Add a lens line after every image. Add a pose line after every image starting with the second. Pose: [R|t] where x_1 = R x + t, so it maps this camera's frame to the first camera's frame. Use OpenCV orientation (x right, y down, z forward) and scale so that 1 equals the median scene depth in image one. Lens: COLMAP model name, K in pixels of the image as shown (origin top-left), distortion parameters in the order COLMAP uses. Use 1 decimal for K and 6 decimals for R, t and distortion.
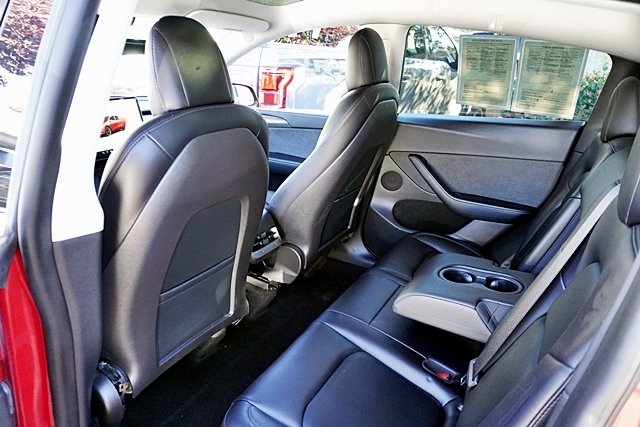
lens RADIAL K [[431.8, 0, 322.3], [0, 431.8, 213.0], [0, 0, 1]] dist [-0.043278, 0.034412]
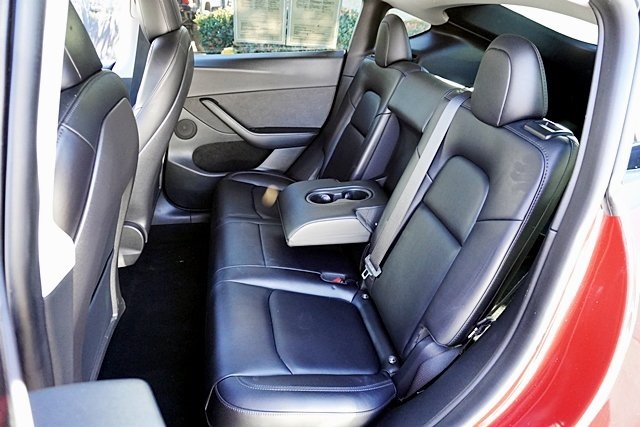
lens RADIAL K [[431.8, 0, 317.6], [0, 431.8, 211.7], [0, 0, 1]] dist [-0.043278, 0.034412]
pose [[0.751048, -0.300779, 0.587757, -0.274601], [0.210812, 0.952855, 0.218234, -0.053256], [-0.625687, -0.039997, 0.779048, 0.068452]]
